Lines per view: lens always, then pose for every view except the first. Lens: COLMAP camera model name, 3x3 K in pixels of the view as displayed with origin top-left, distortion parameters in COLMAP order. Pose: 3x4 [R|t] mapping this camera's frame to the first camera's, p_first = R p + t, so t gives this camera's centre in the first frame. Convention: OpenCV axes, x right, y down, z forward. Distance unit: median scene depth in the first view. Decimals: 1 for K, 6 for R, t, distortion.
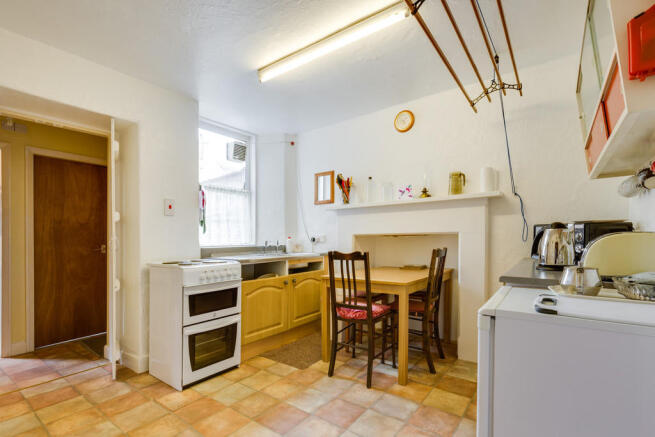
lens RADIAL K [[302.2, 0, 326.6], [0, 302.2, 236.8], [0, 0, 1]] dist [-0.003016, -0.000433]
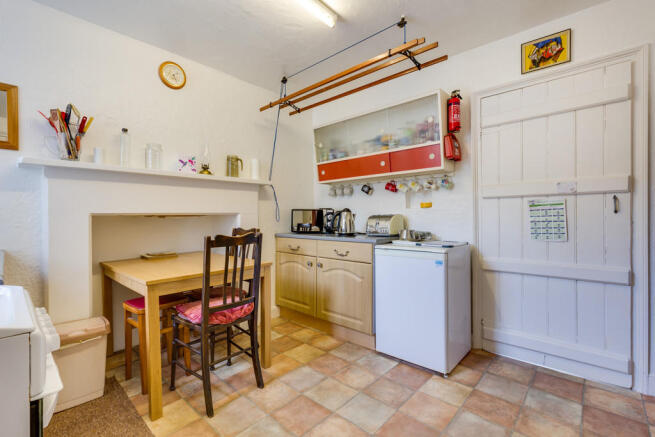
lens RADIAL K [[294.3, 0, 327.5], [0, 294.3, 218.5], [0, 0, 1]] dist [0.000232, 0.000082]
pose [[0.095978, 0.005982, 0.995365, -0.598771], [0.005450, 0.999964, -0.006536, 0.012632], [-0.995369, 0.006052, 0.095942, 0.623501]]
